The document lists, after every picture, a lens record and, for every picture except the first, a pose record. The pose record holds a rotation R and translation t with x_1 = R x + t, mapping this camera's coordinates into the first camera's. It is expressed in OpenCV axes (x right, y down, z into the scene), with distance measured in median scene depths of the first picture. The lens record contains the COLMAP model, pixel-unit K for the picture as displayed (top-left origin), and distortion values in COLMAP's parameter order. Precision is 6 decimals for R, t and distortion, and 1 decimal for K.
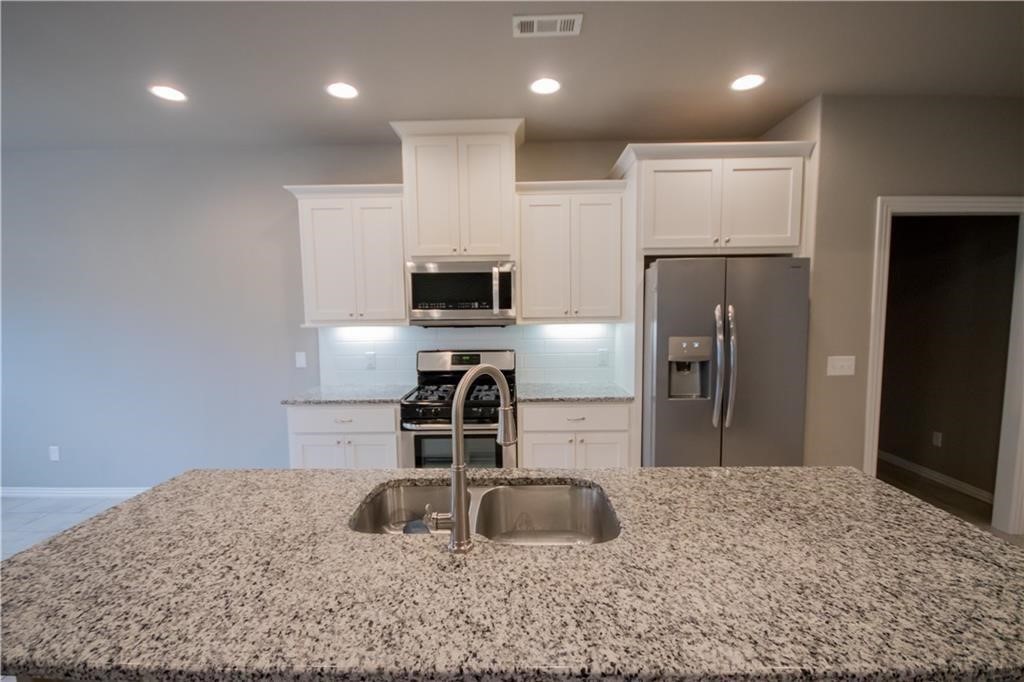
lens RADIAL K [[470.5, 0, 509.9], [0, 470.5, 353.8], [0, 0, 1]] dist [0.007824, -0.007576]
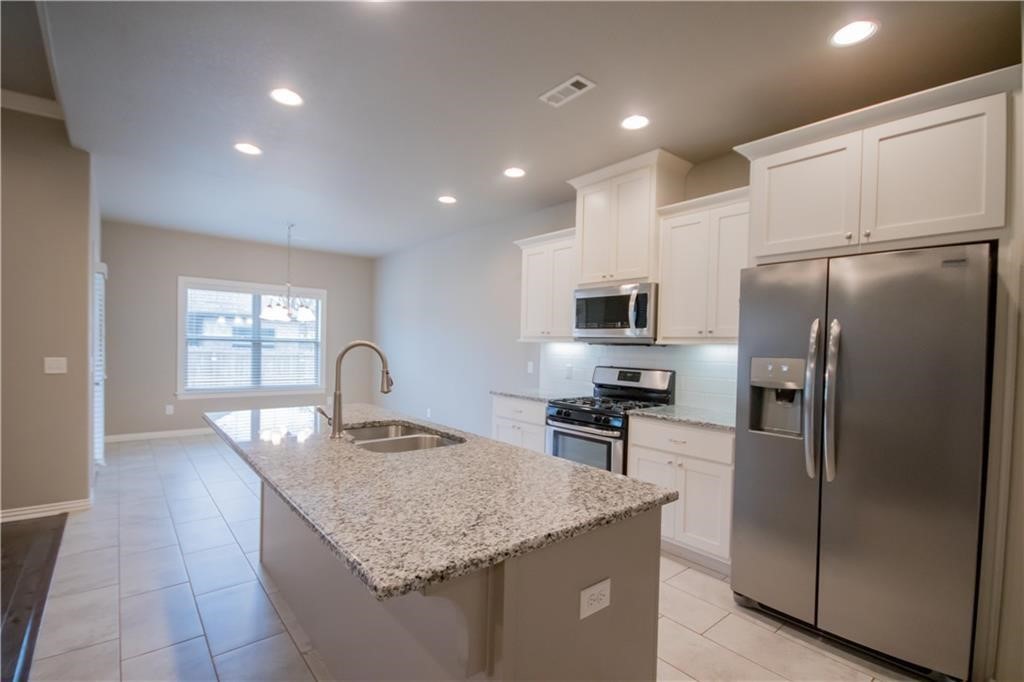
lens RADIAL K [[470.5, 0, 511.0], [0, 470.5, 352.8], [0, 0, 1]] dist [0.007824, -0.007576]
pose [[0.652174, 0.040967, -0.756961, 0.613076], [-0.102325, 0.994158, -0.034356, 0.026601], [0.751131, 0.099862, 0.652556, 0.099876]]
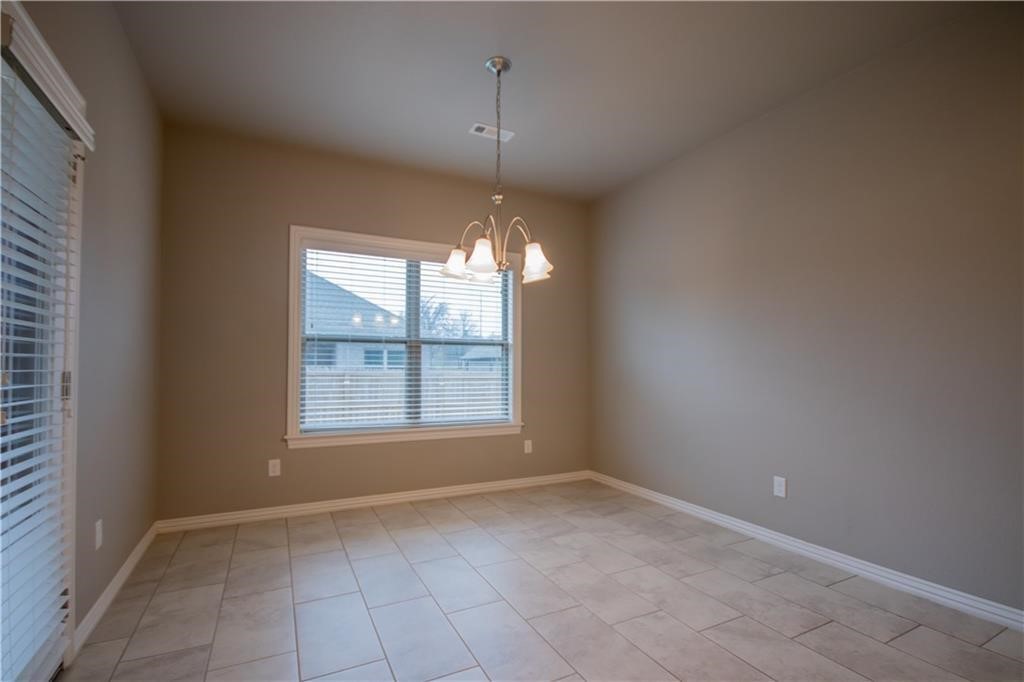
lens RADIAL K [[470.5, 0, 508.0], [0, 470.5, 336.6], [0, 0, 1]] dist [0.007824, -0.007576]
pose [[0.457865, -0.022477, -0.888737, -0.605312], [-0.096154, 0.992564, -0.074640, 0.071020], [0.883806, 0.119631, 0.452299, 0.290641]]
